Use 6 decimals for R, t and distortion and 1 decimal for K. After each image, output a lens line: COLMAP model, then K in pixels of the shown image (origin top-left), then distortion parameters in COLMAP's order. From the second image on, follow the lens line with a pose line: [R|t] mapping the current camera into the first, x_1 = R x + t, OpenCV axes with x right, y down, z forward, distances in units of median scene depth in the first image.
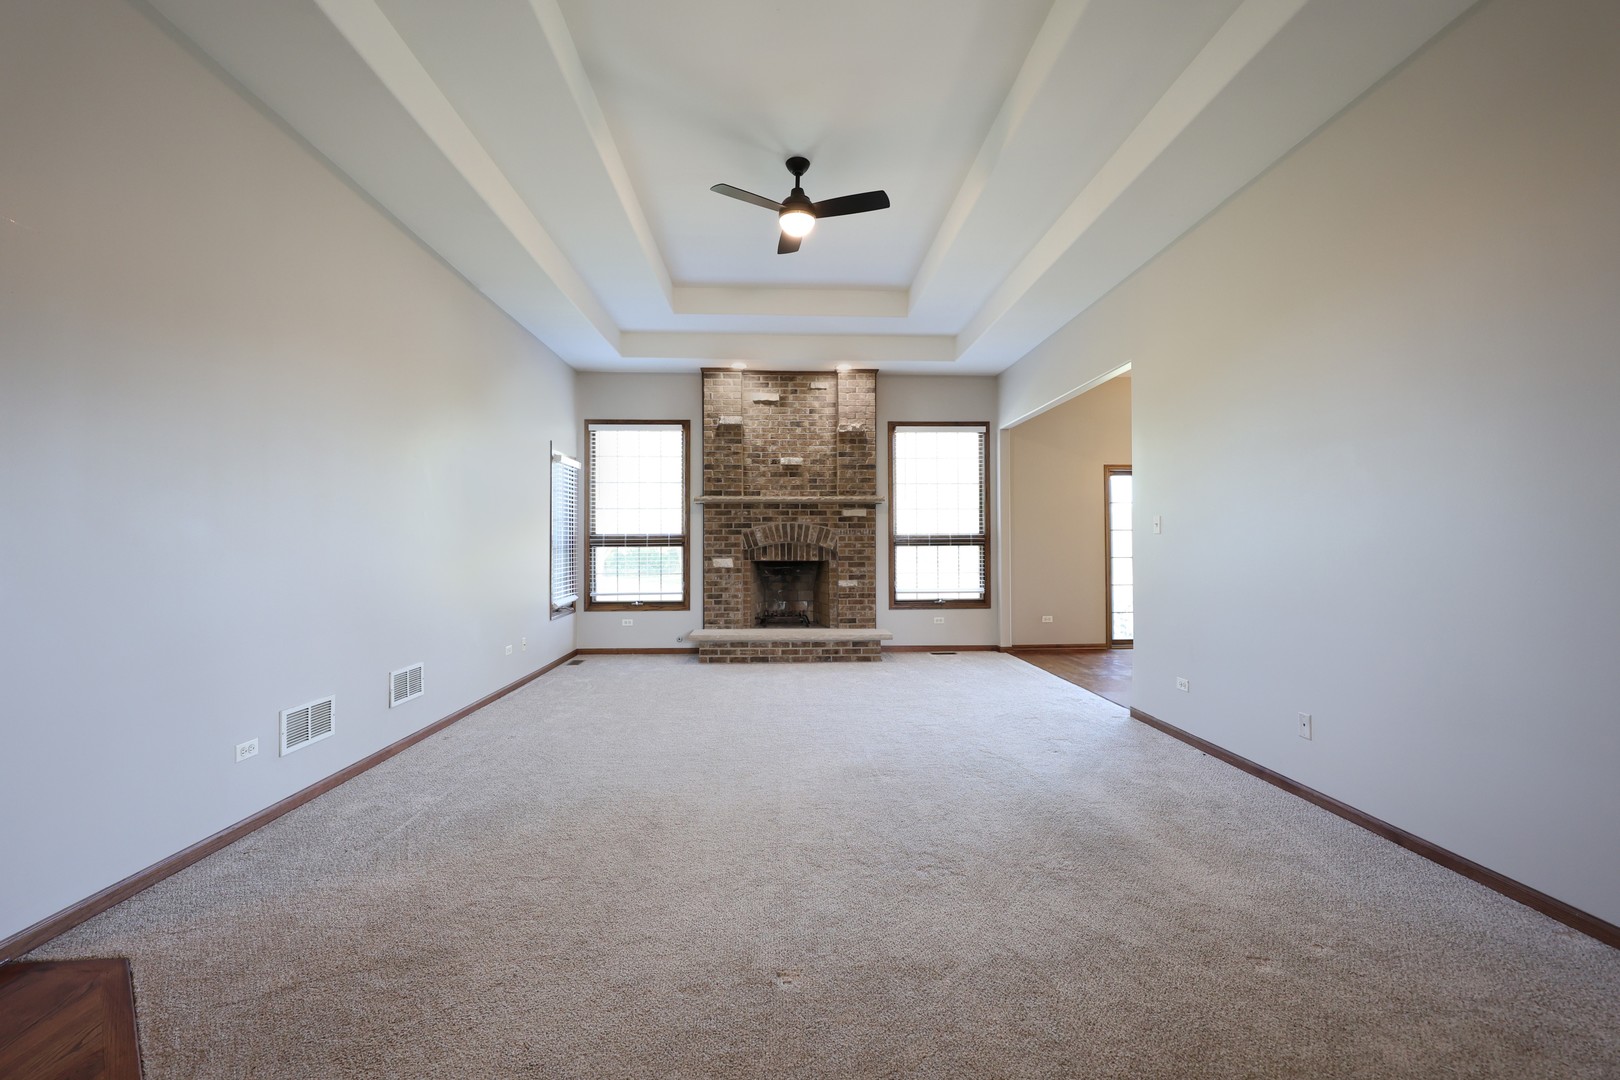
lens RADIAL K [[662.2, 0, 809.8], [0, 662.2, 536.5], [0, 0, 1]] dist [0.000042, 0.000090]
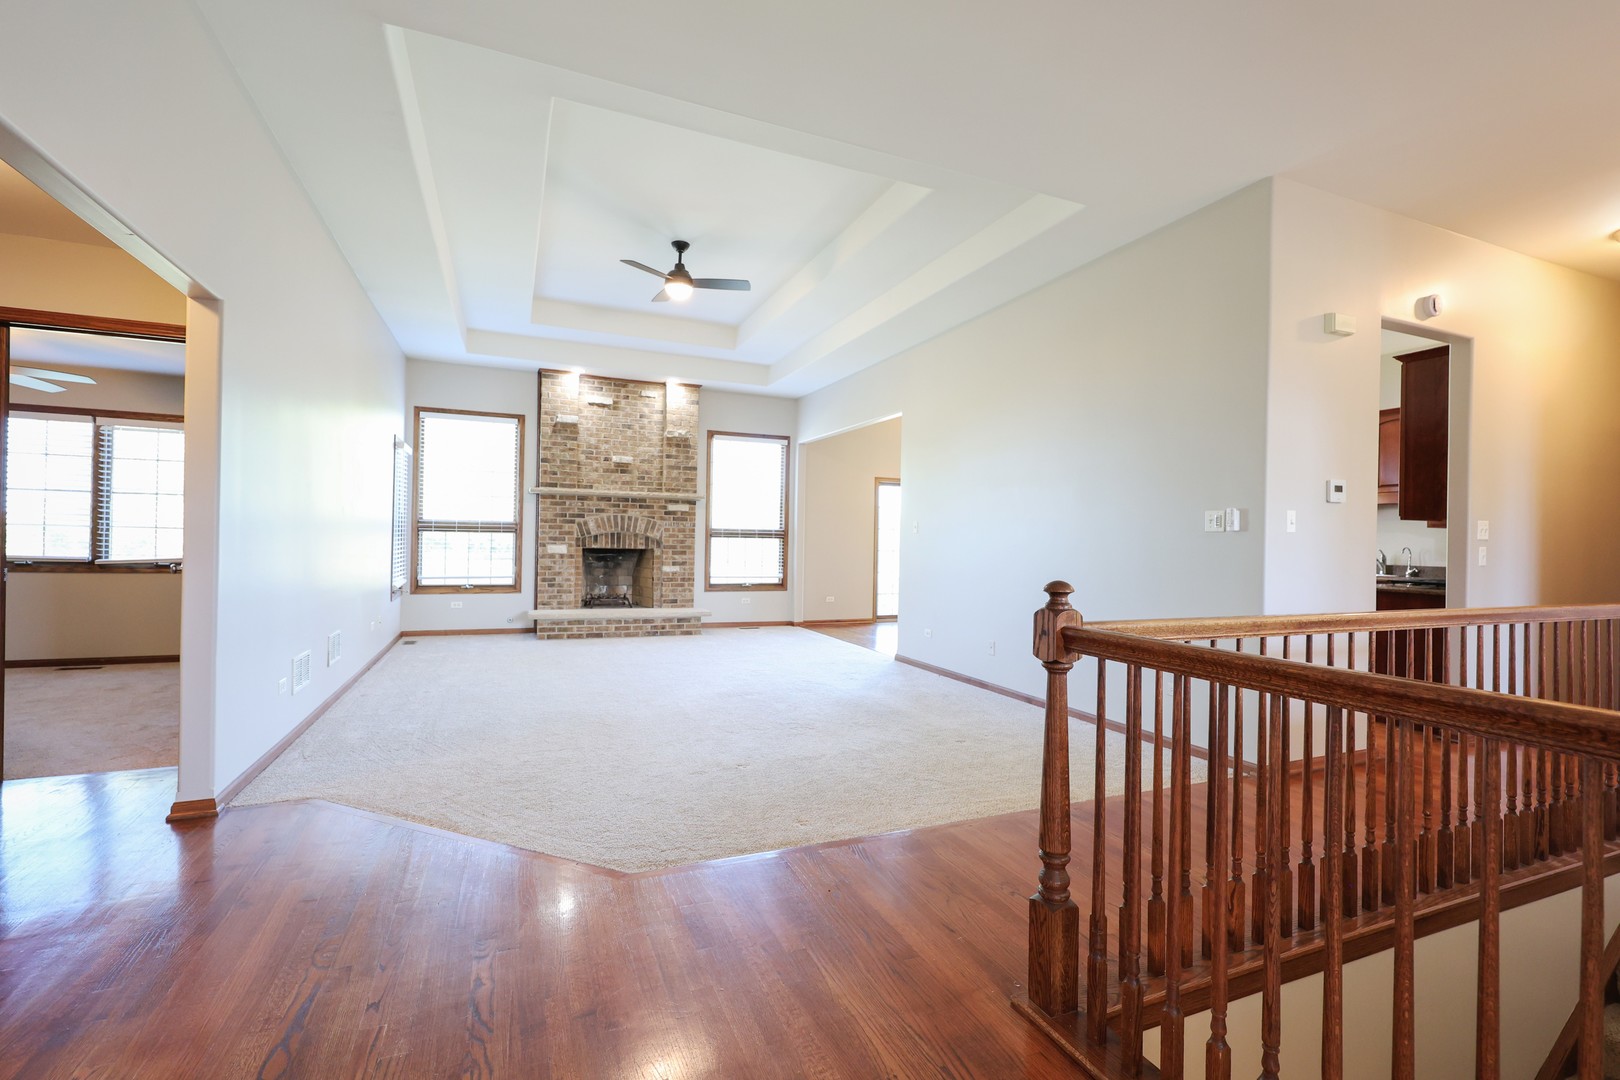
lens RADIAL K [[680.8, 0, 810.6], [0, 680.8, 533.7], [0, 0, 1]] dist [-0.000637, 0.000938]
pose [[0.940396, 0.025268, 0.339142, -0.117016], [-0.028036, 0.999602, 0.003264, -0.001087], [-0.338924, -0.012578, 0.940730, -0.194159]]
